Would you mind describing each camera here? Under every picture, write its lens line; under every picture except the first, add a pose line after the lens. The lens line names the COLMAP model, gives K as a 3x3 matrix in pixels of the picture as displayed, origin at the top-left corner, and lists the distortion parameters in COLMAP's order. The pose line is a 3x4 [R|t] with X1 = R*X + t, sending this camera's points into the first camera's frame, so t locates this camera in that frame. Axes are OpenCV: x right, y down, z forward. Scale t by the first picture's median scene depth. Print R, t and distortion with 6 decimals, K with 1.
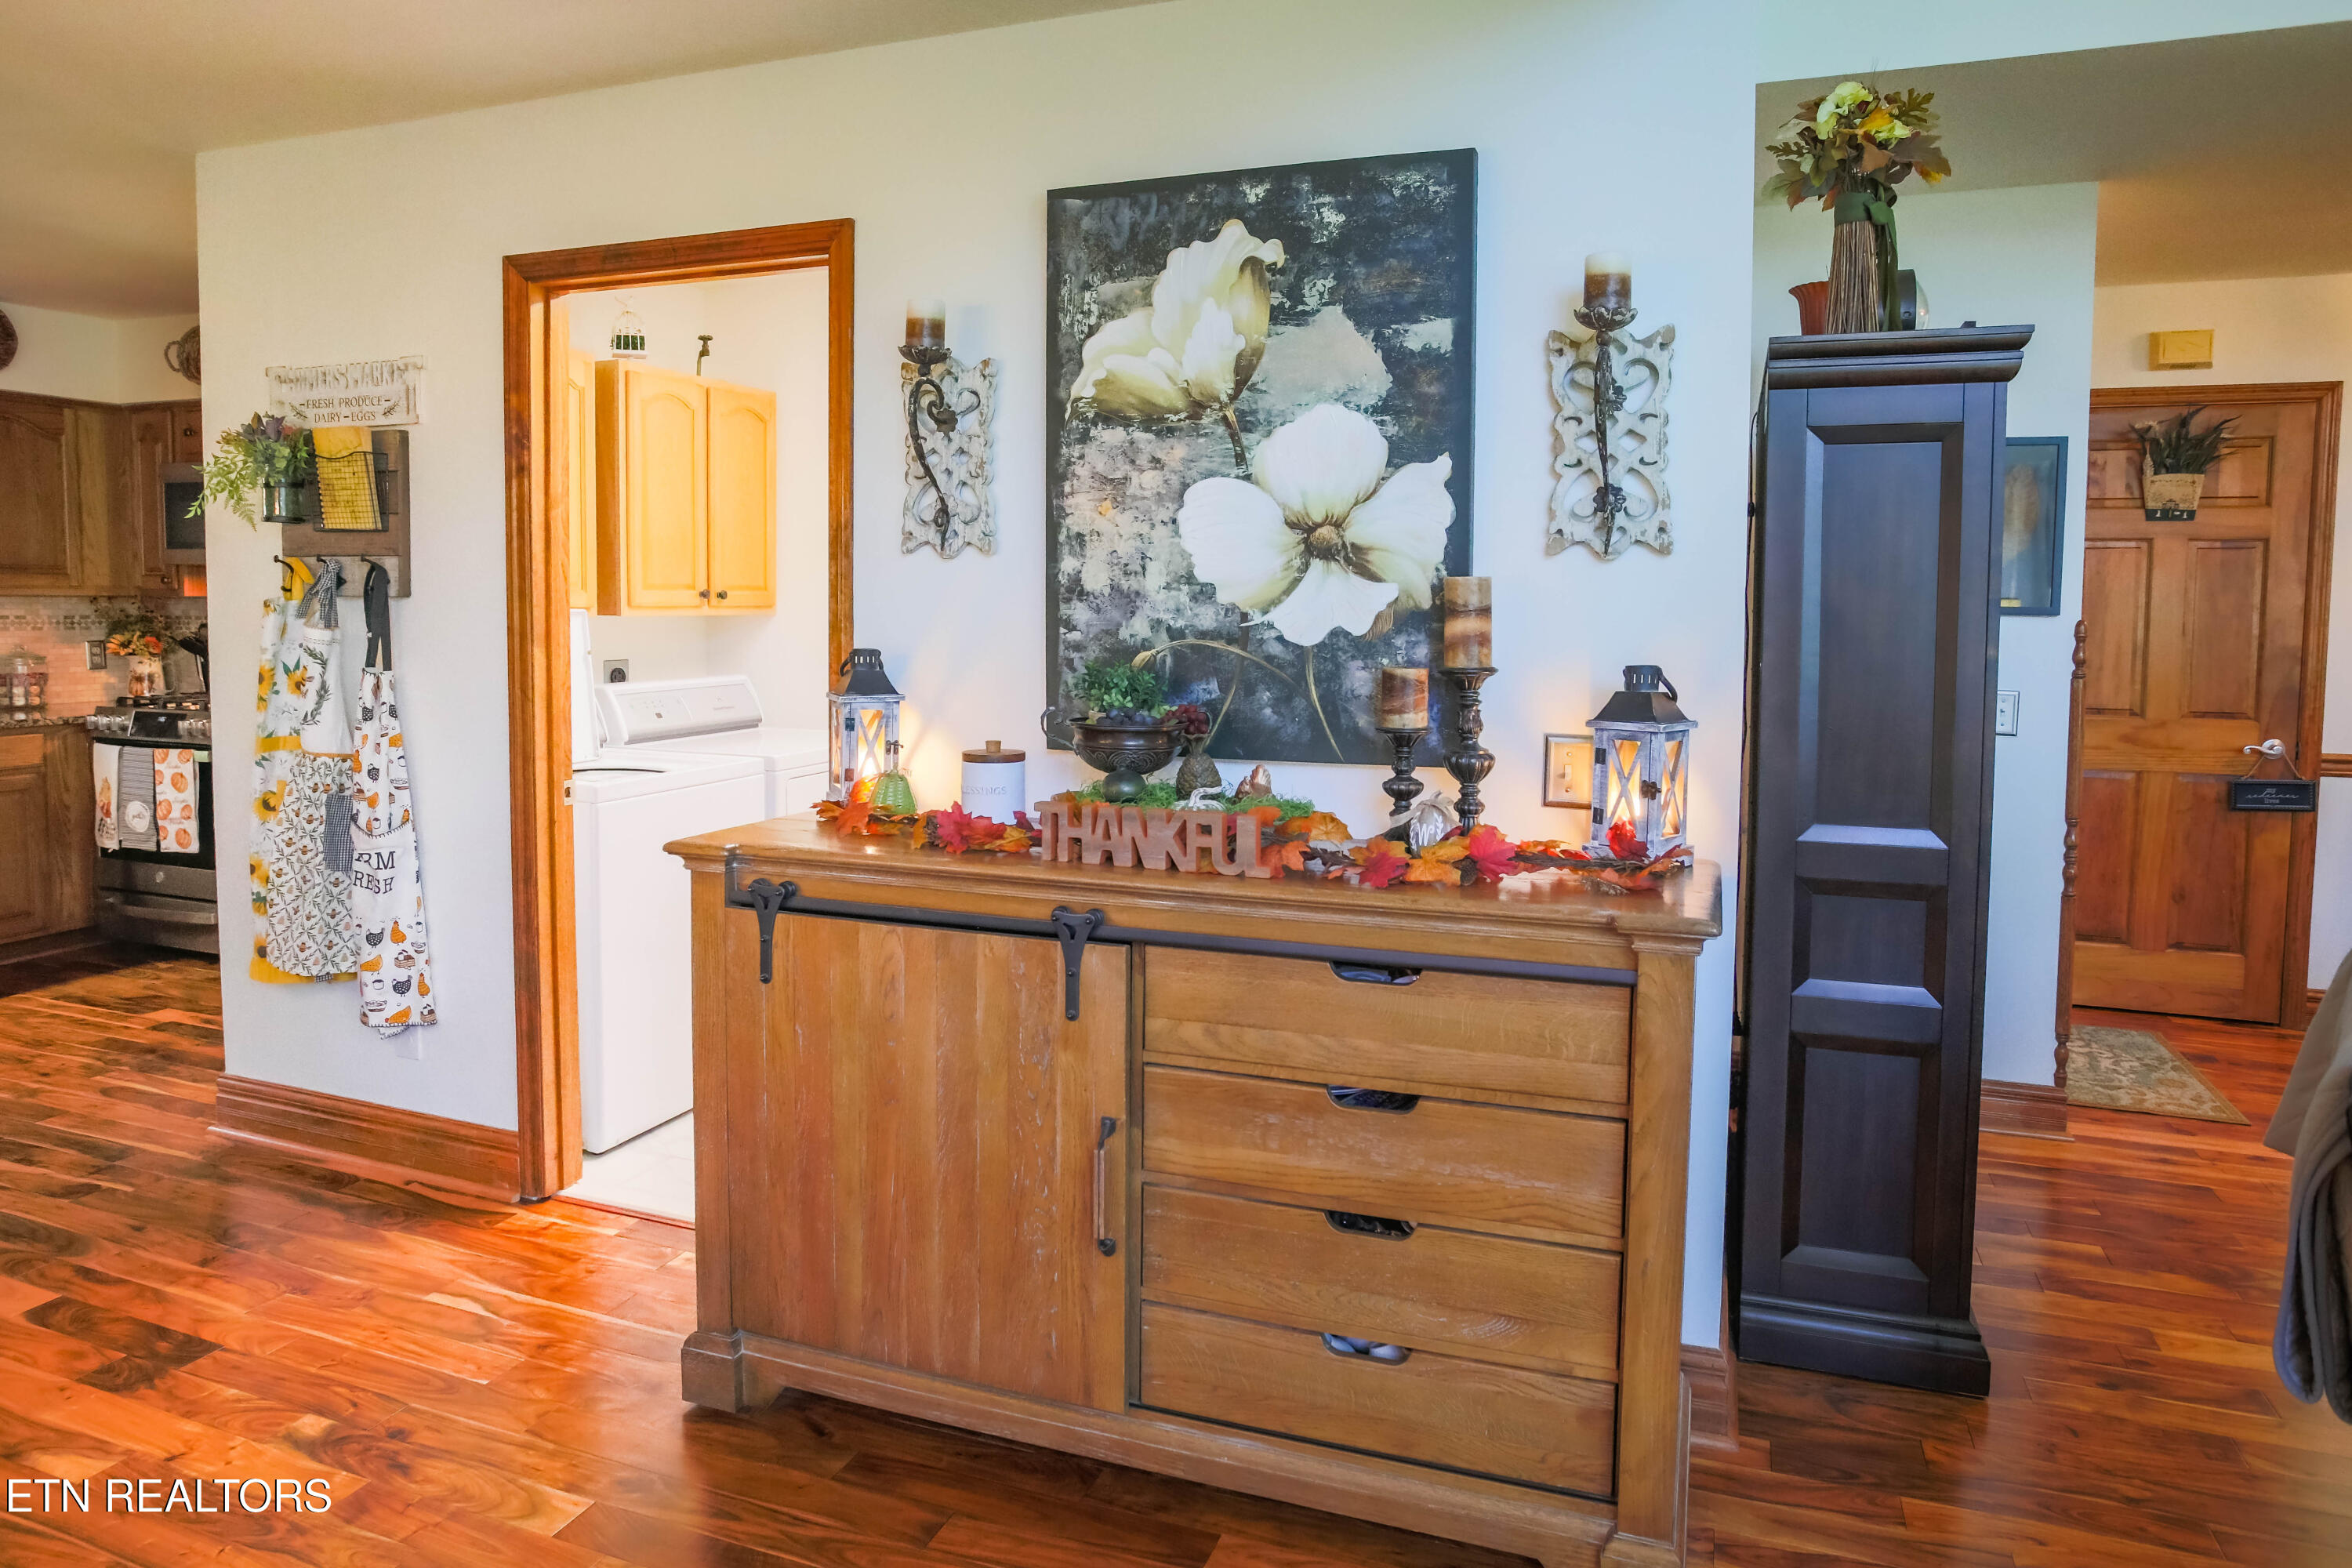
lens RADIAL K [[1450.5, 0, 1172.2], [0, 1450.5, 692.8], [0, 0, 1]] dist [-0.064080, 0.036961]
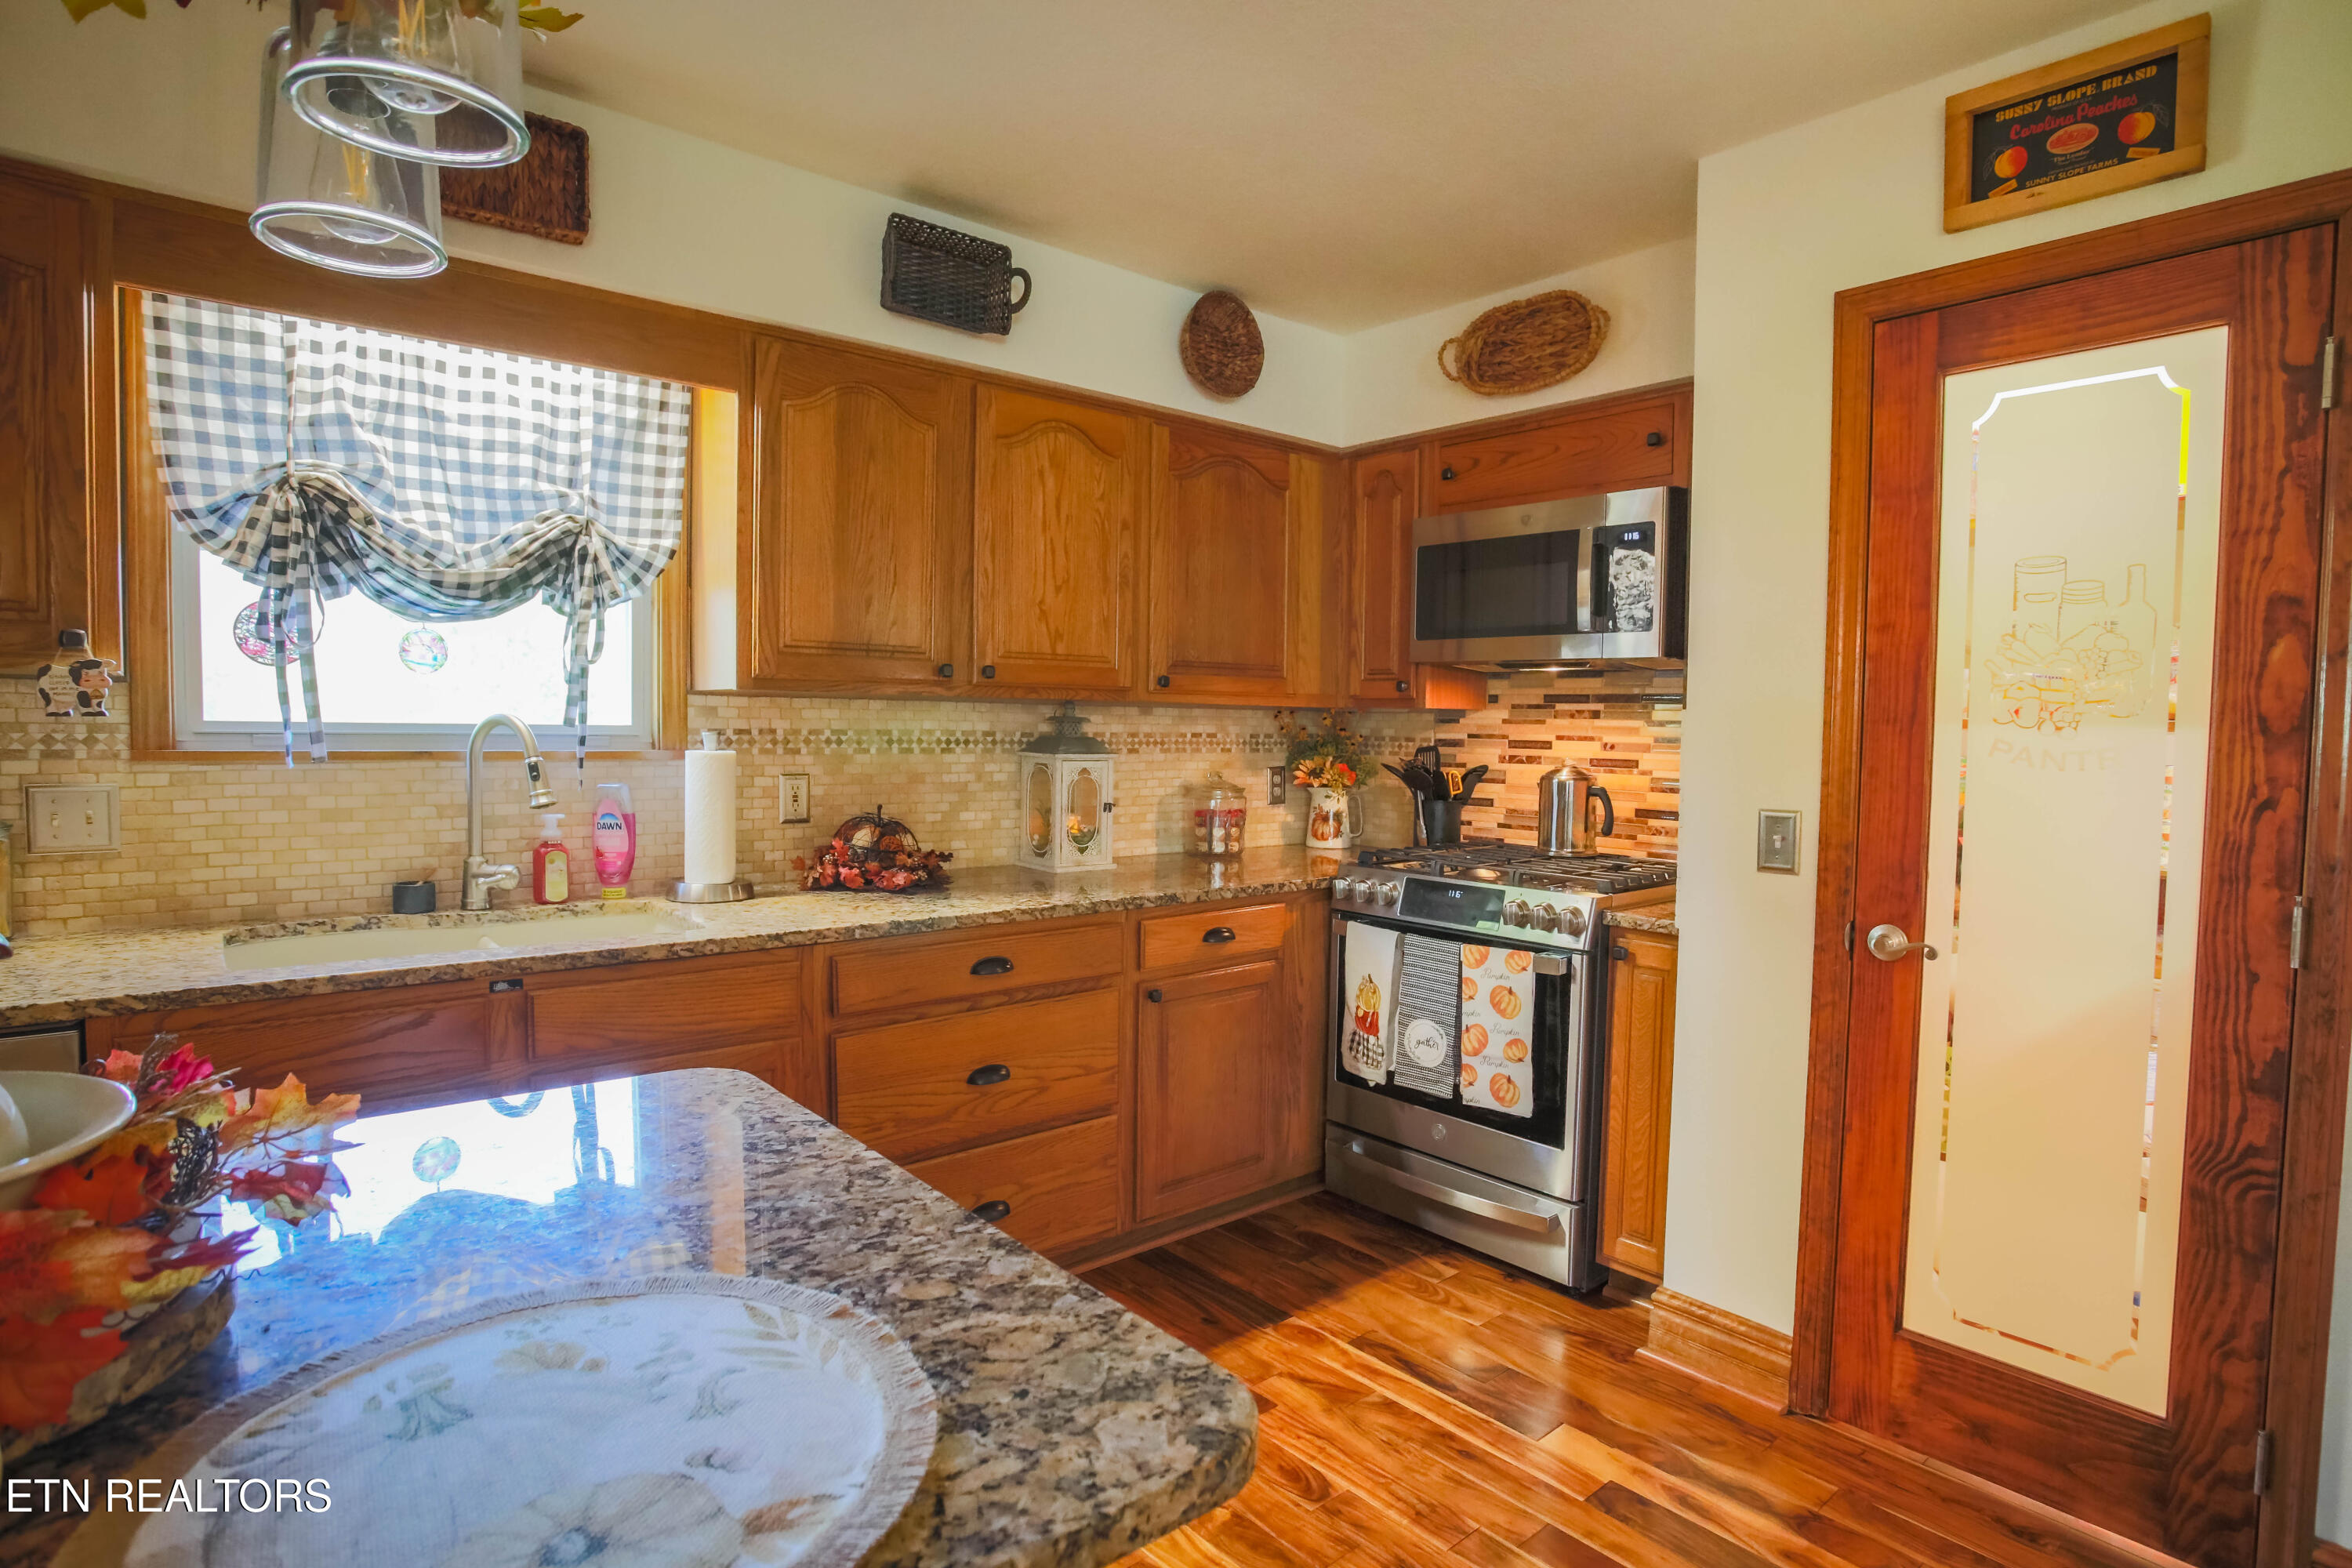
lens RADIAL K [[1203.5, 0, 1167.7], [0, 1203.5, 779.5], [0, 0, 1]] dist [-0.085065, 0.042023]
pose [[0.873254, 0.025611, -0.486591, -0.874856], [-0.036097, 0.999274, -0.012187, -0.035113], [0.485926, 0.028207, 0.873545, 0.704253]]
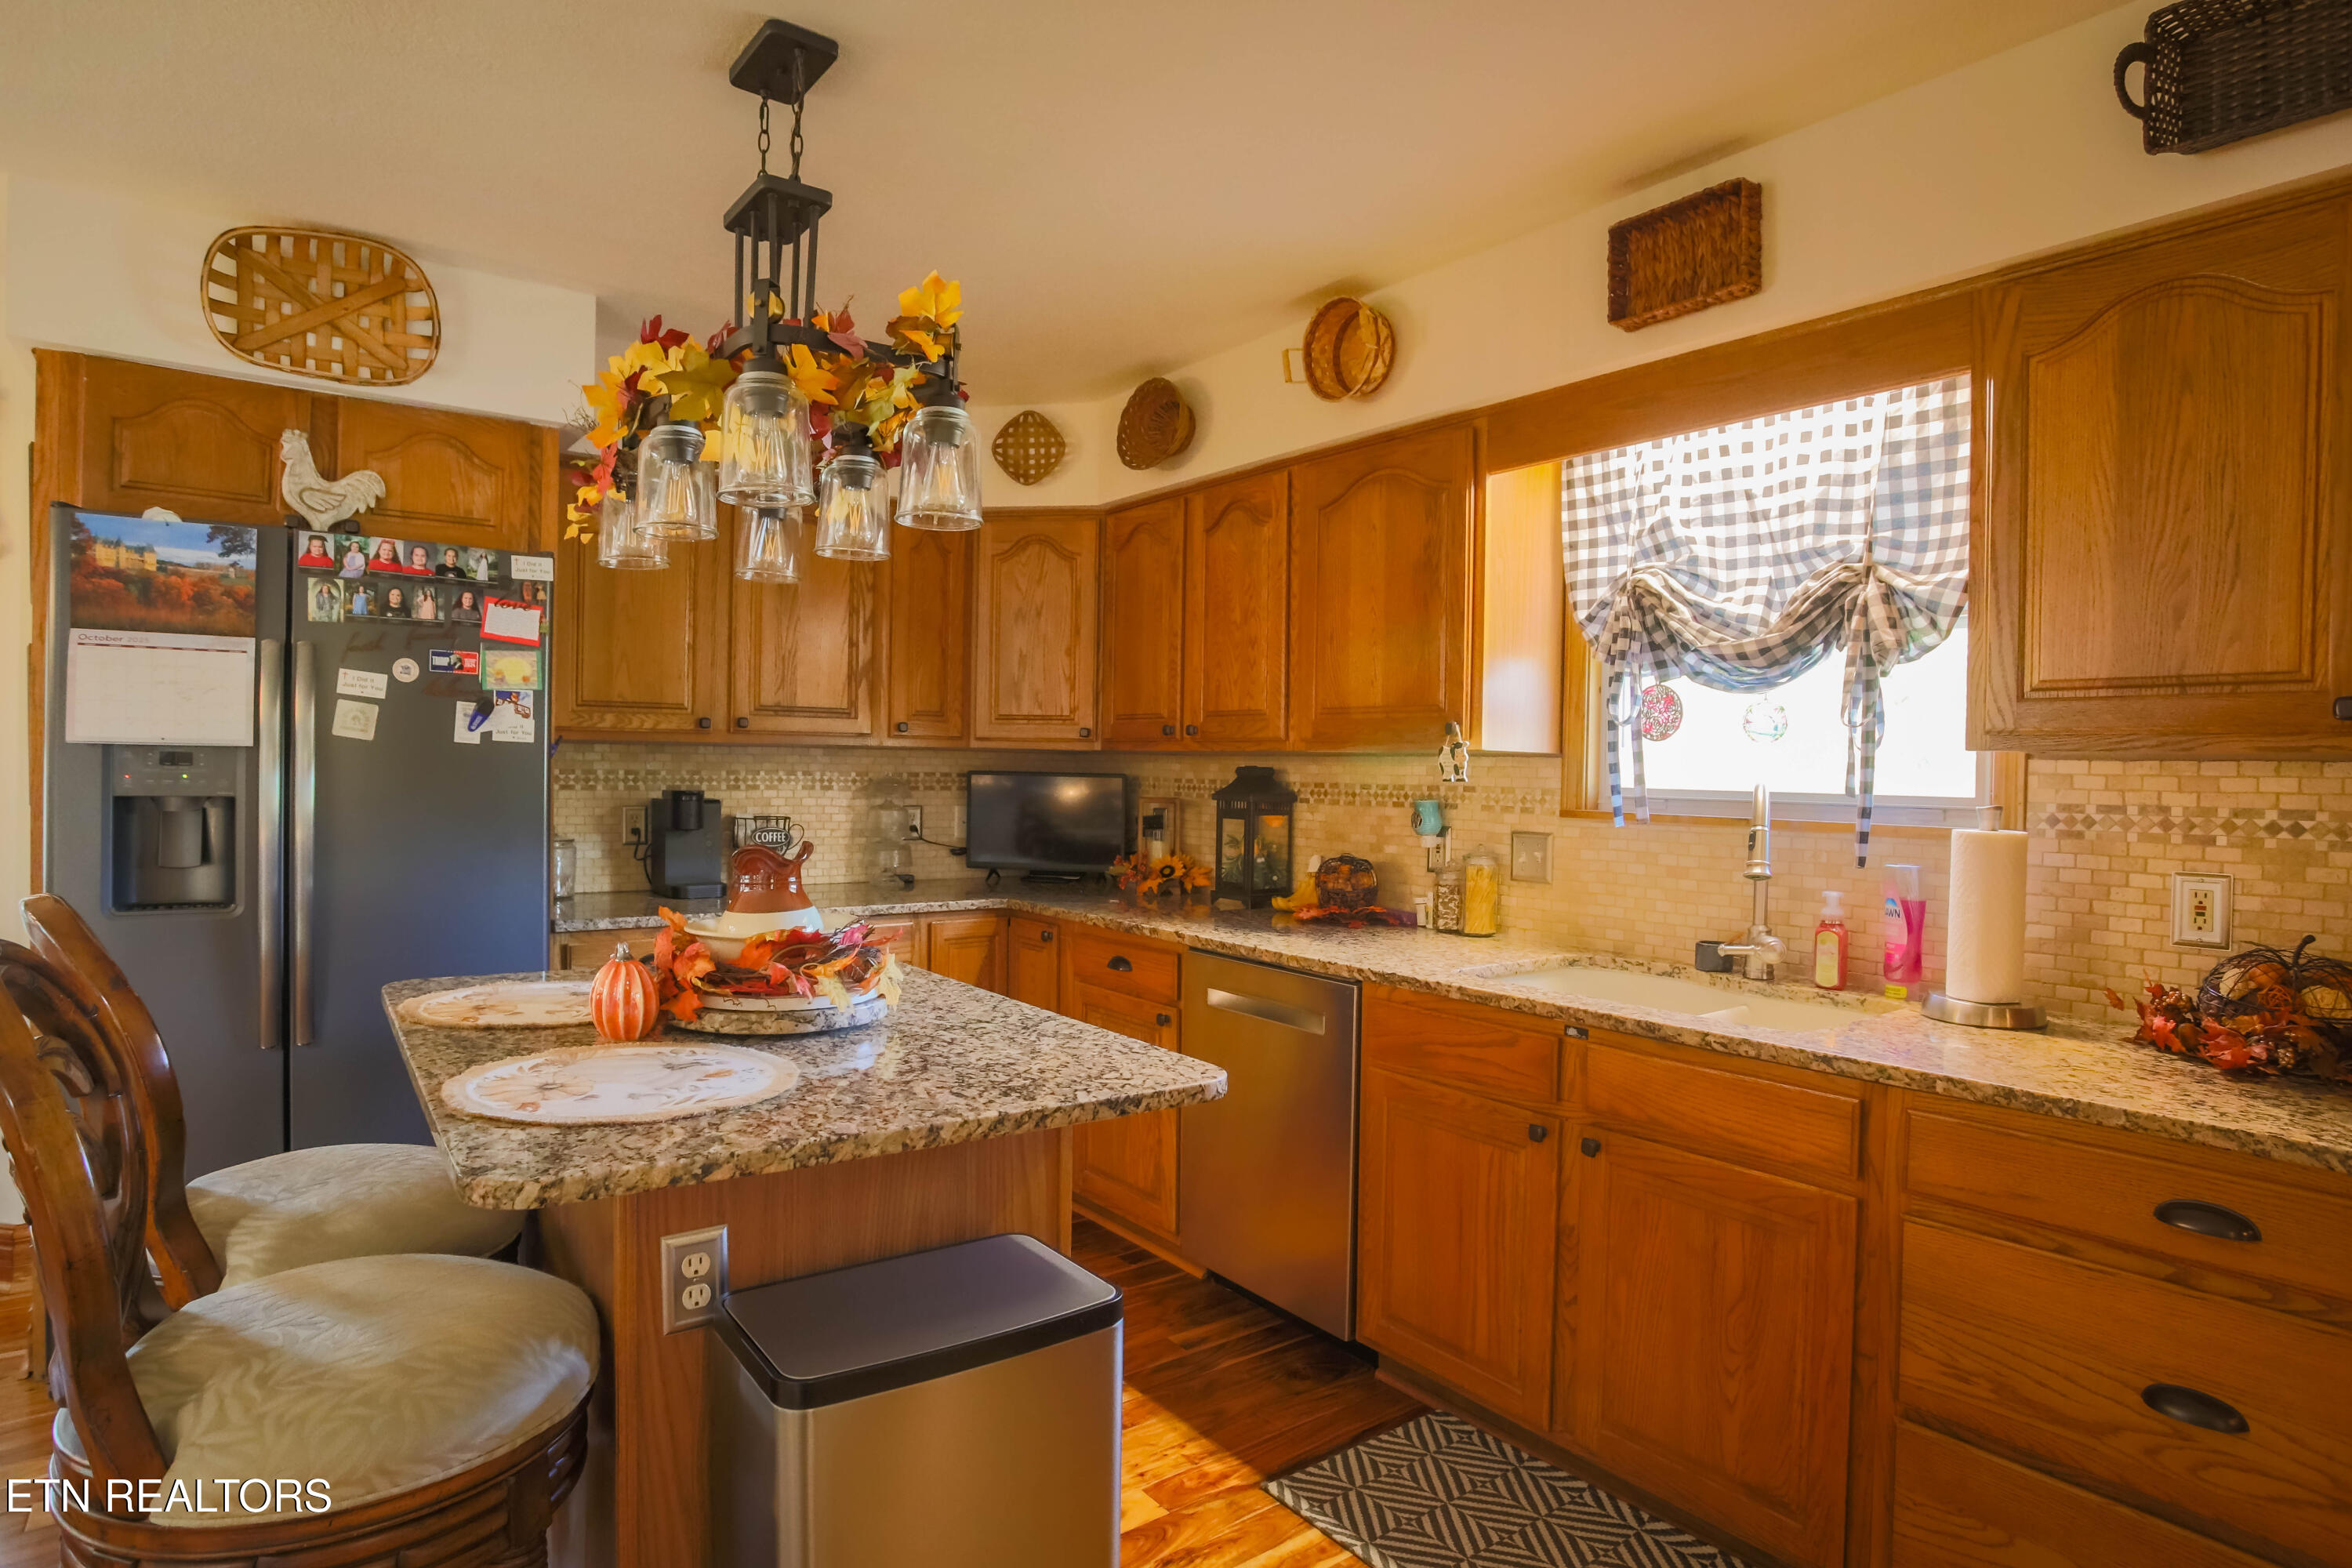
lens RADIAL K [[1252.3, 0, 1176.0], [0, 1252.3, 784.0], [0, 0, 1]] dist [-0.073045, 0.034828]
pose [[-0.528686, -0.008015, -0.848780, -0.769899], [-0.074225, 0.996562, 0.036822, -0.067747], [0.845566, 0.082468, -0.527463, 1.203513]]
